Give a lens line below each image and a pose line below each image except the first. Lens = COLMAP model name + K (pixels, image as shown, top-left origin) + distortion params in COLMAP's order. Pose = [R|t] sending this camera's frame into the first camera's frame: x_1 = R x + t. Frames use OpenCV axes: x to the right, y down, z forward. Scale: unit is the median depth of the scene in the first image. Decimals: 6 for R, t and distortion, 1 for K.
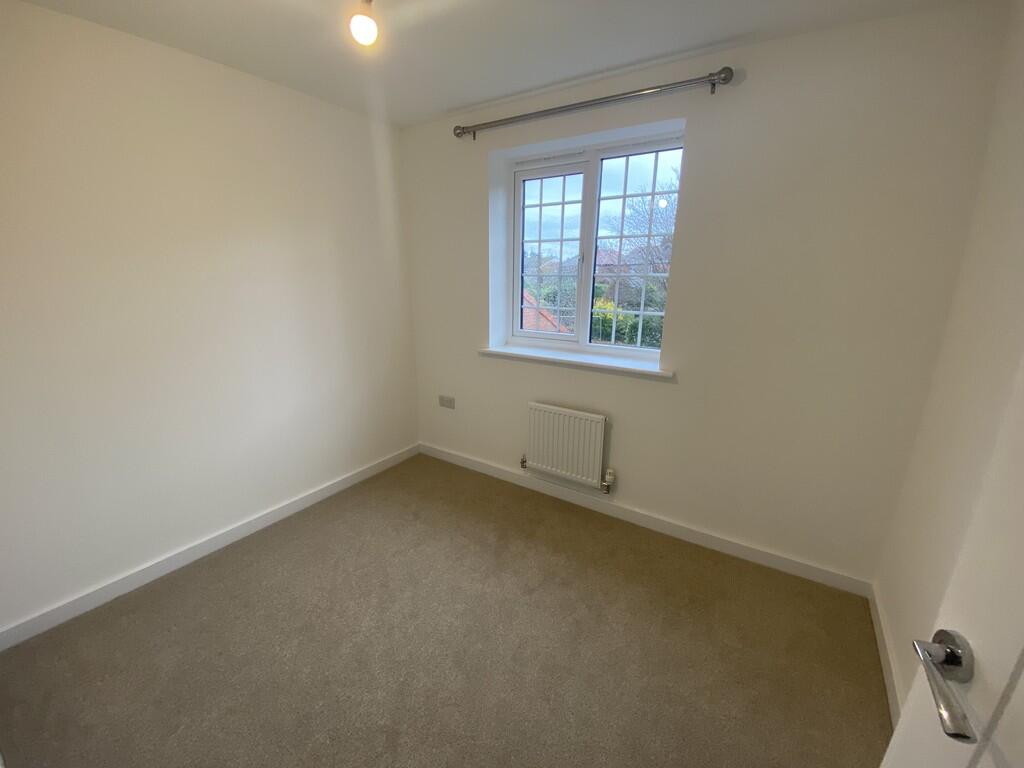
lens RADIAL K [[414.3, 0, 513.5], [0, 414.3, 407.0], [0, 0, 1]] dist [-0.033930, -0.000020]
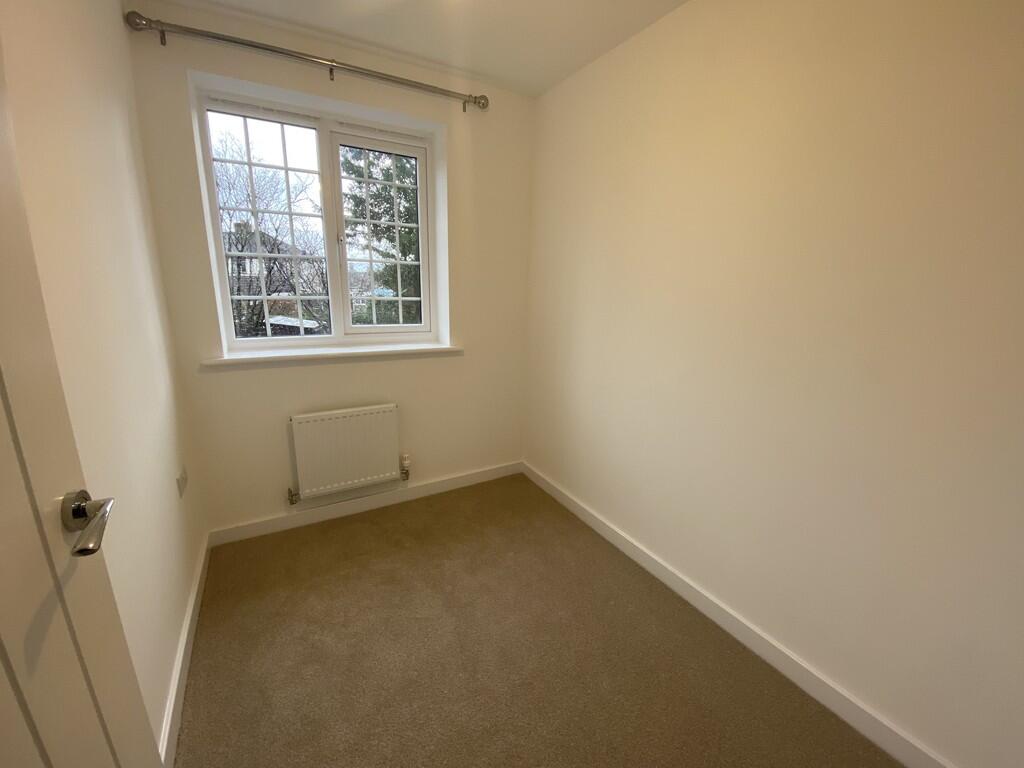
lens RADIAL K [[416.8, 0, 512.0], [0, 416.8, 384.0], [0, 0, 1]] dist [-0.032916, -0.000099]
pose [[0.433194, -0.232621, 0.870764, -0.478304], [0.236958, 0.961527, 0.138985, -0.088413], [-0.869594, 0.146128, 0.471649, 0.282051]]
